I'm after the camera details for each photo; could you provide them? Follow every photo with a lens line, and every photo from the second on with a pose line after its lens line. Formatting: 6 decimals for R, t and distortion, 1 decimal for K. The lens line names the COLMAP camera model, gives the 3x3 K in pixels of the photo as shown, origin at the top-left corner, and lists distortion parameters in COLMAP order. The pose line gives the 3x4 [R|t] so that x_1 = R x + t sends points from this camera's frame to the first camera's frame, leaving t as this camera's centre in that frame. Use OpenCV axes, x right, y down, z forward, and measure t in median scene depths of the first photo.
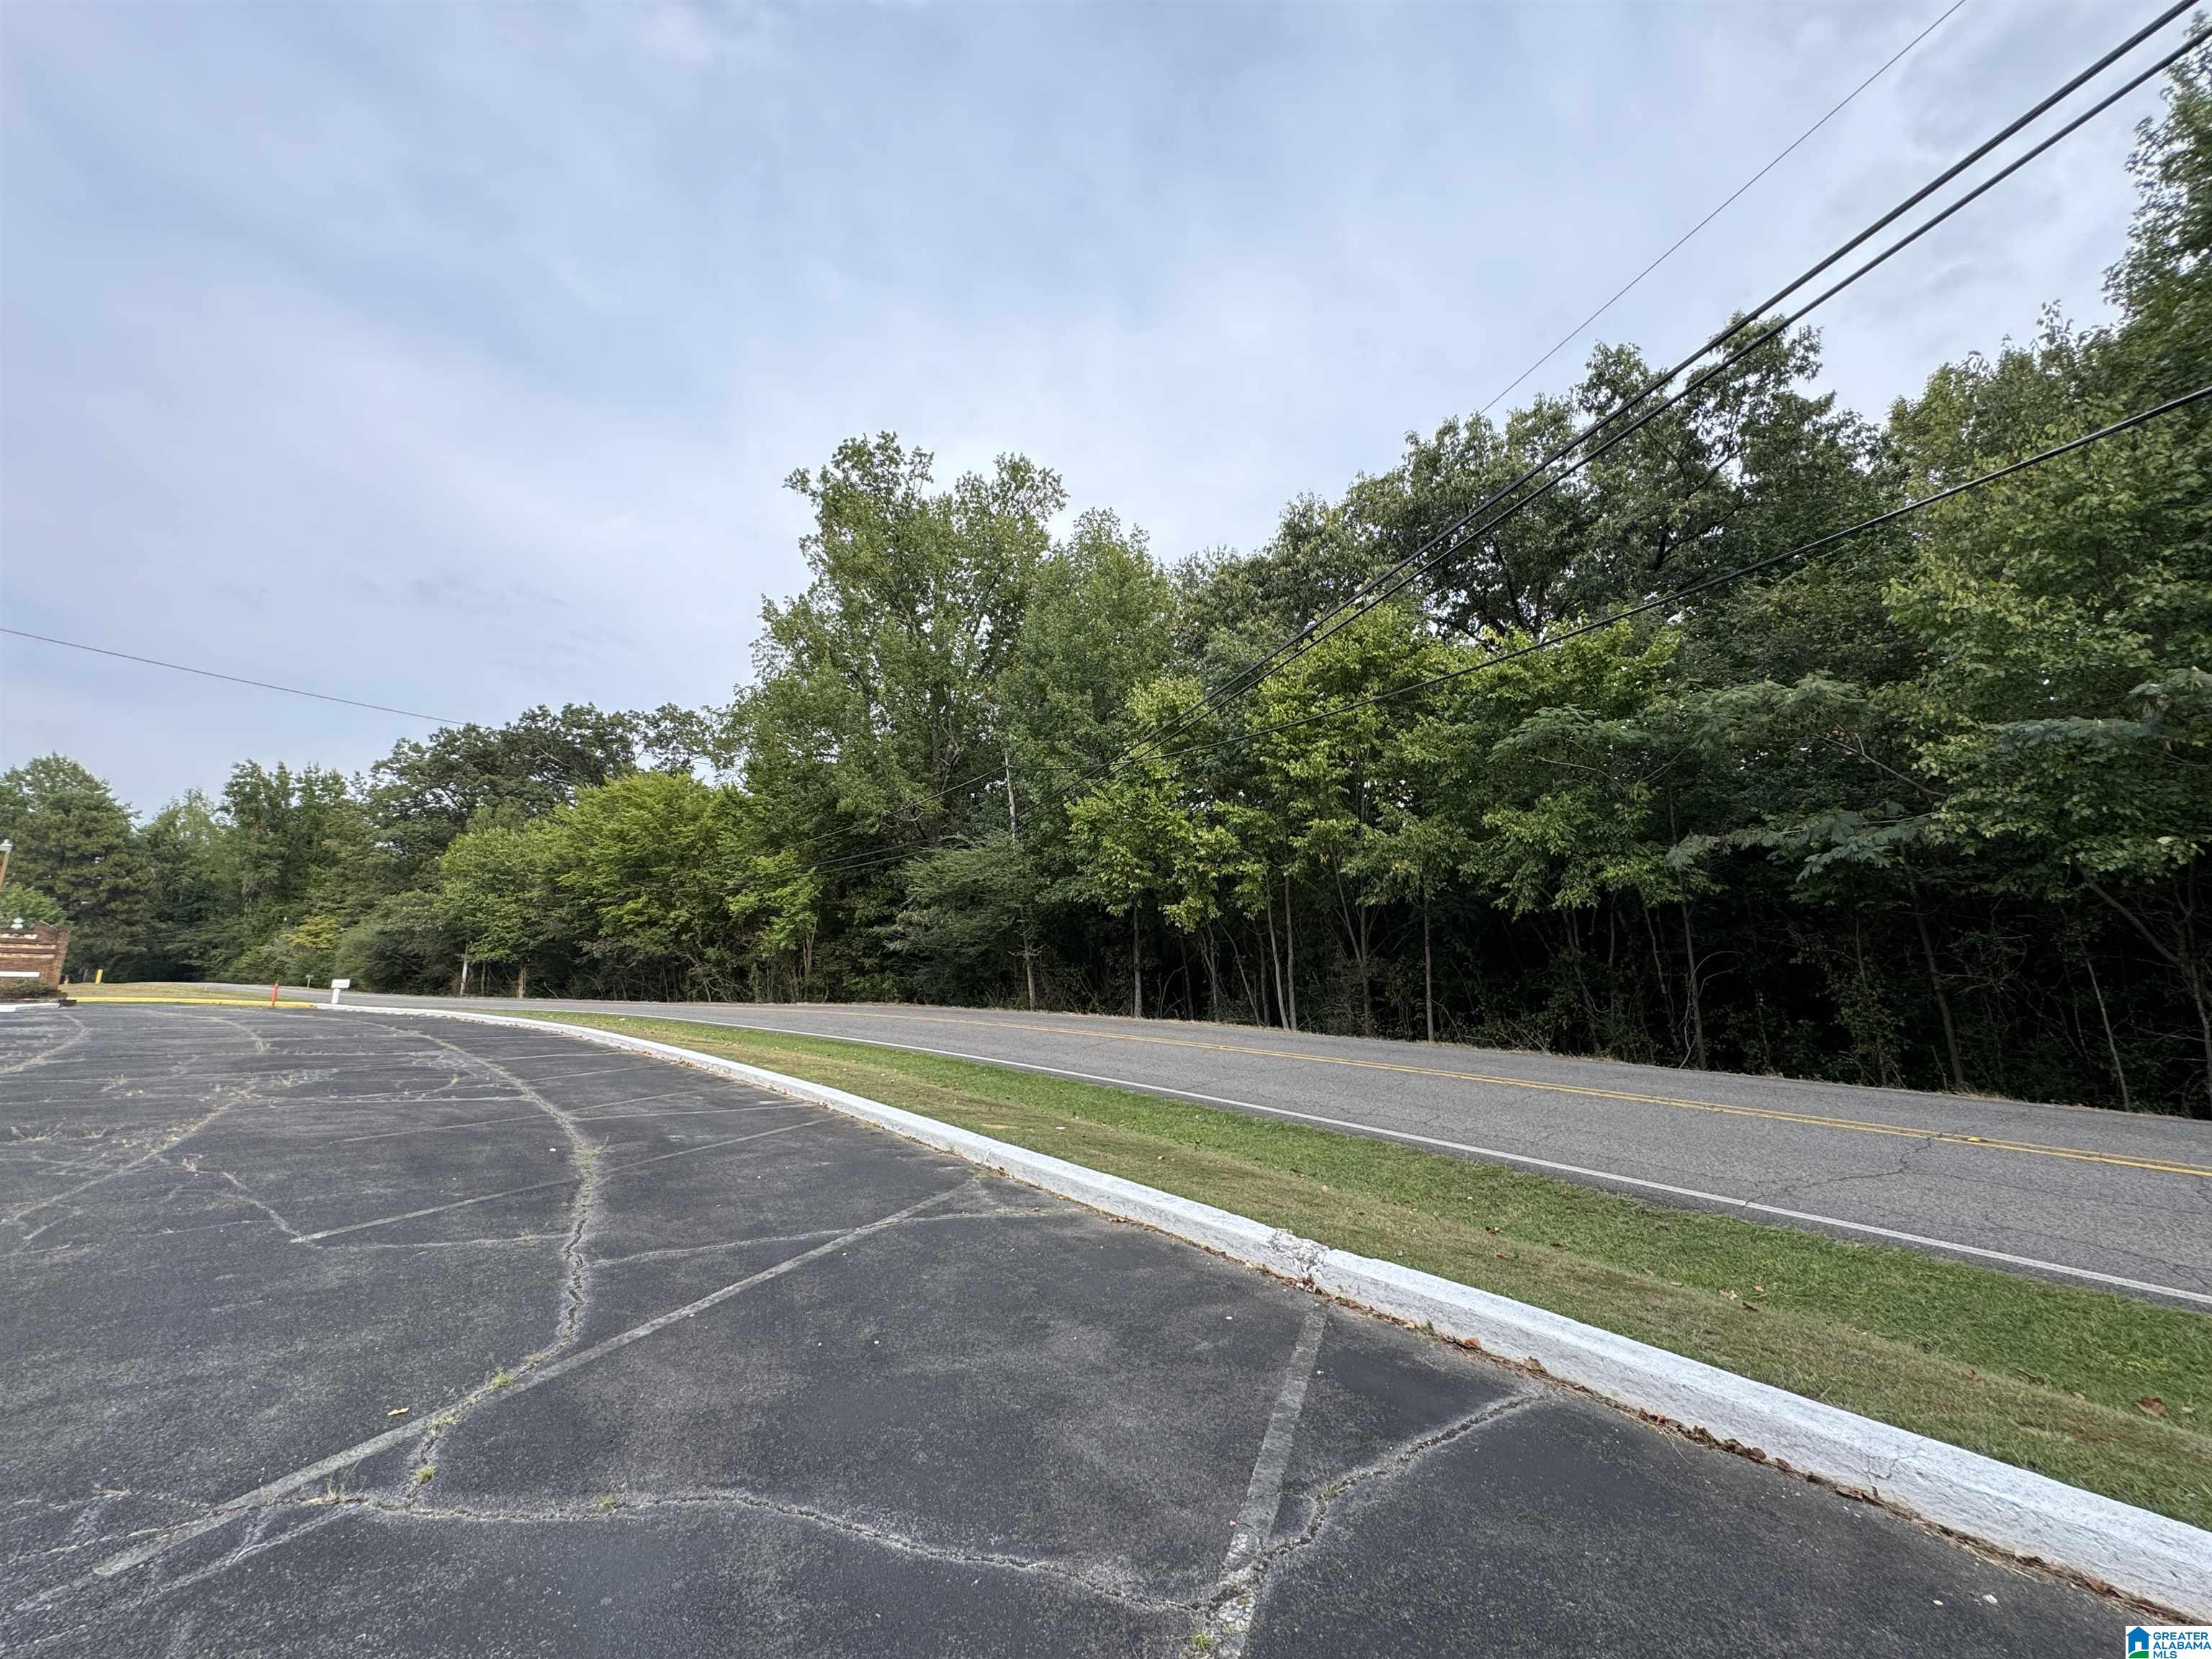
lens RADIAL K [[883.8, 0, 1106.0], [0, 883.8, 829.5], [0, 0, 1]] dist [-0.001671, -0.000228]
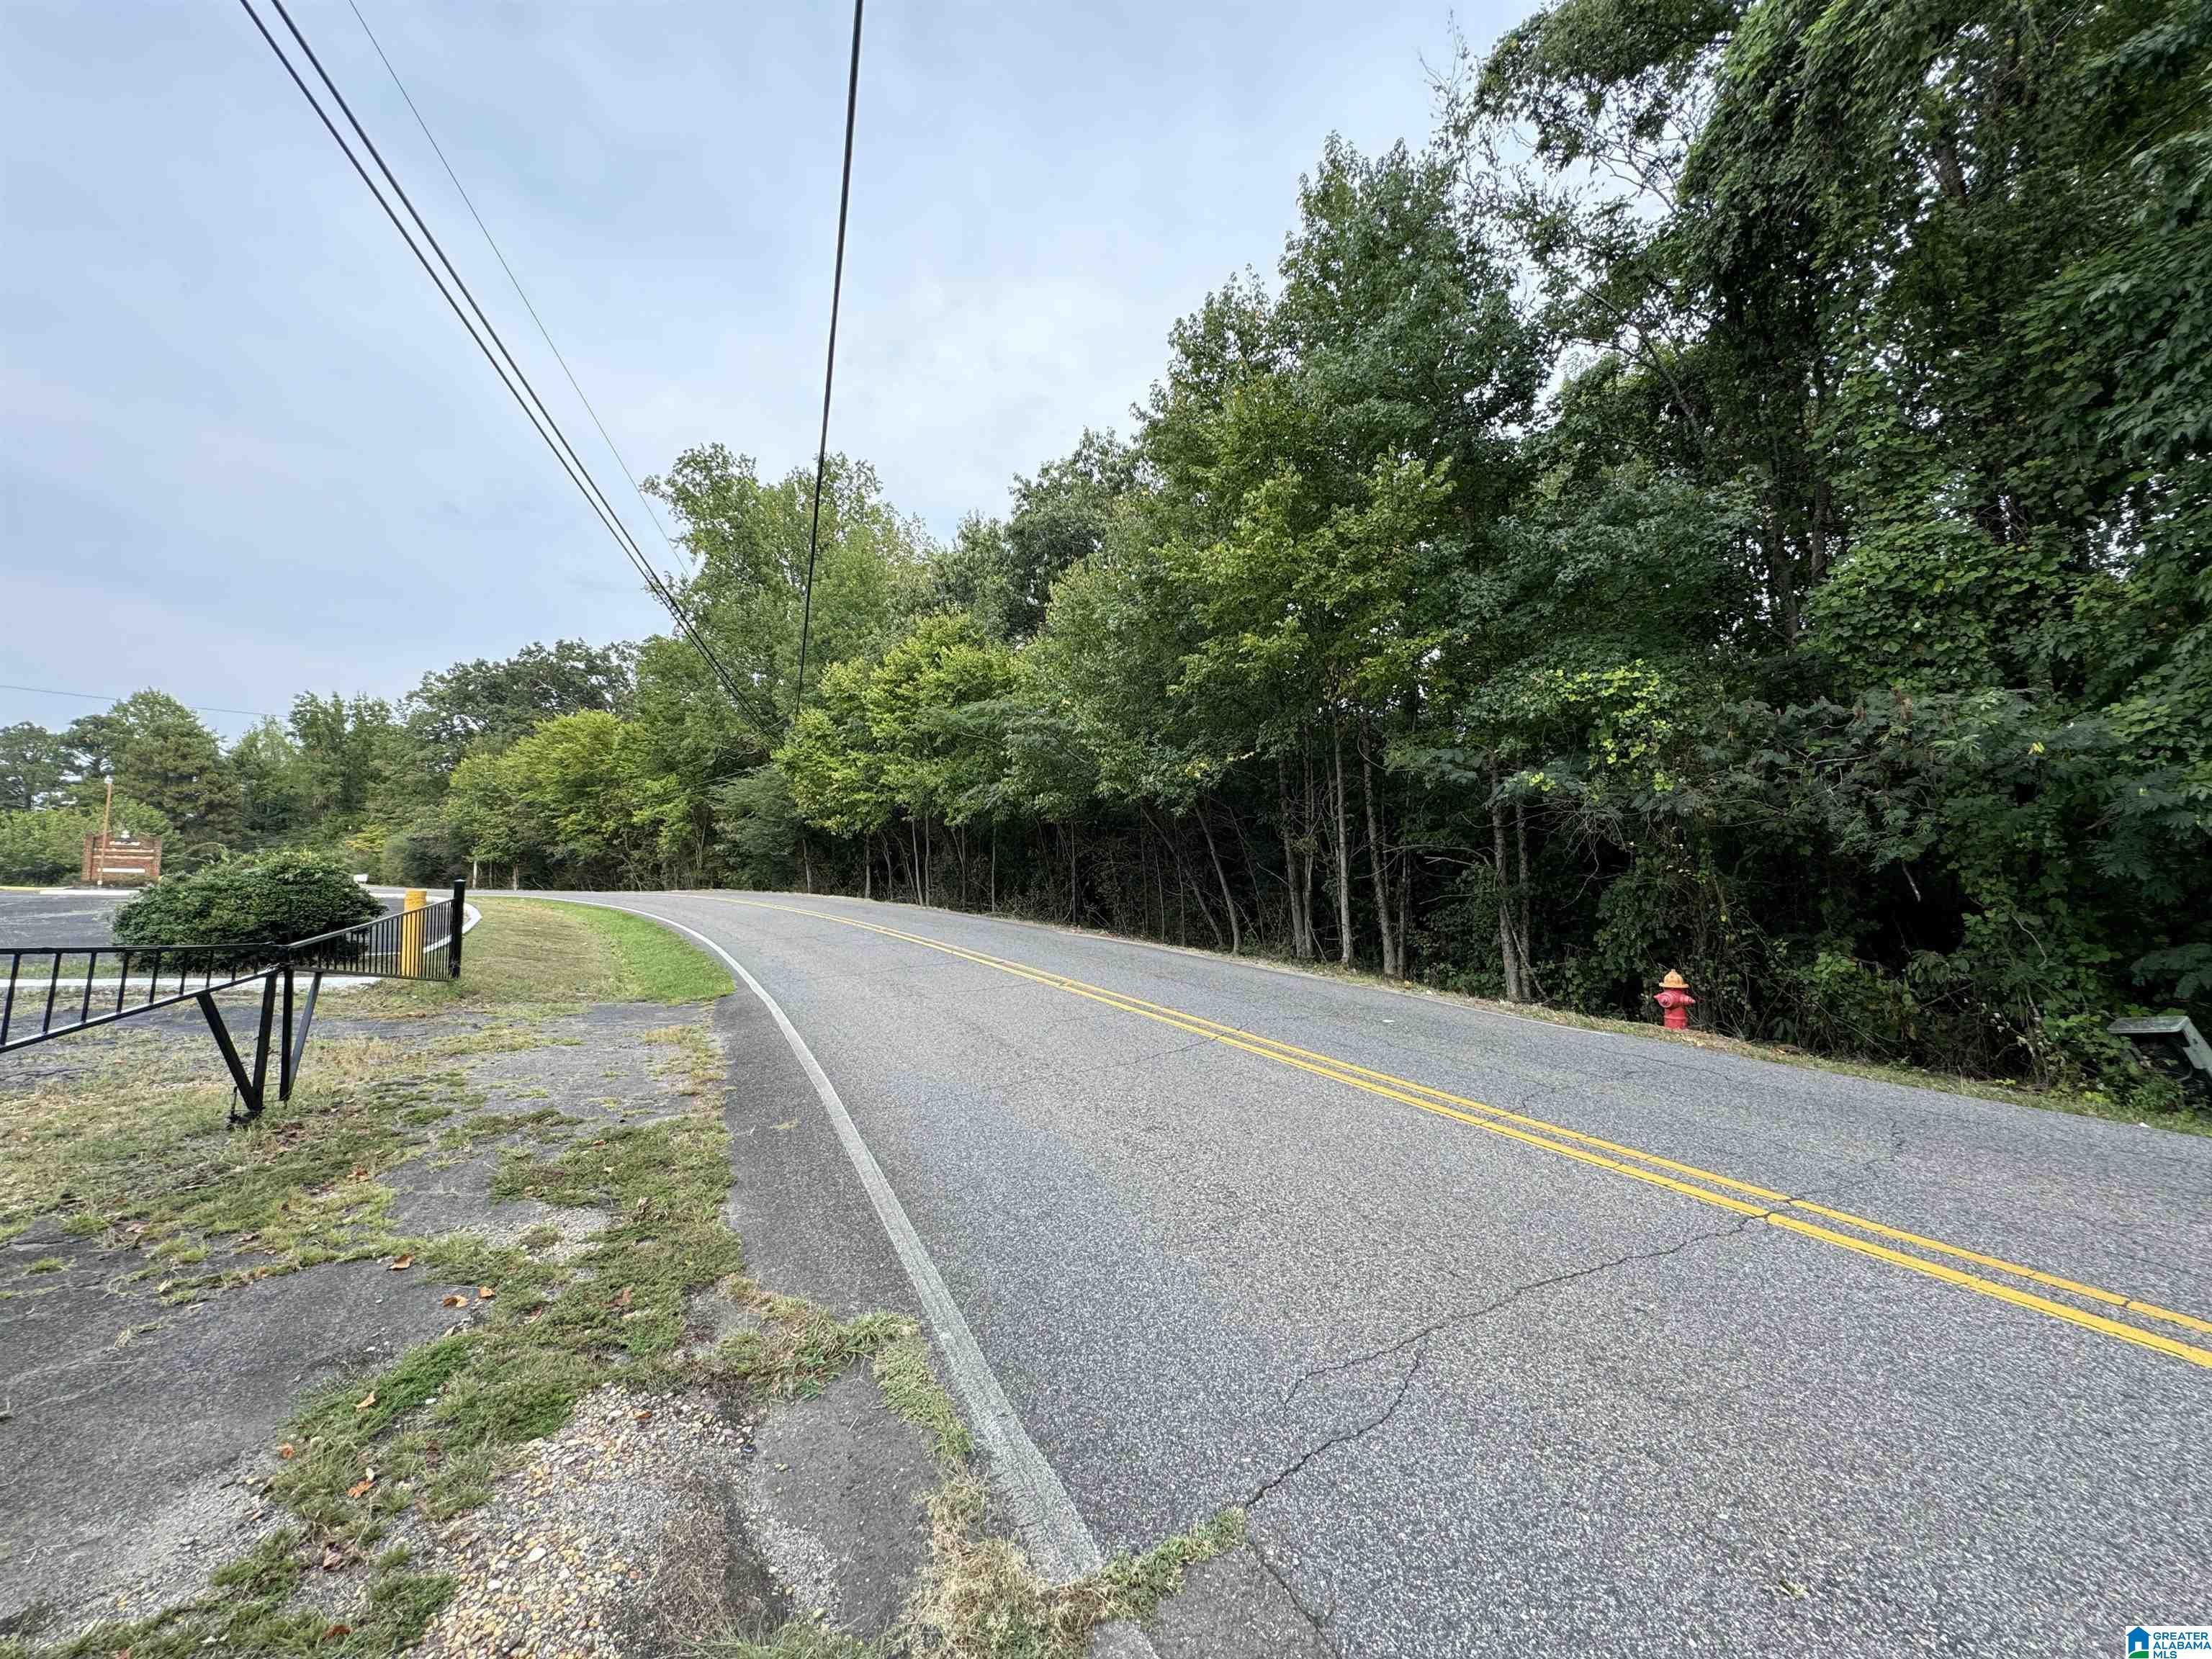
lens RADIAL K [[883.8, 0, 1106.0], [0, 883.8, 829.5], [0, 0, 1]] dist [-0.001671, -0.000228]
pose [[0.998083, -0.004785, -0.061699, 0.164978], [0.011561, 0.993871, 0.109942, -0.015107], [0.060795, -0.110444, 0.992021, -0.119046]]
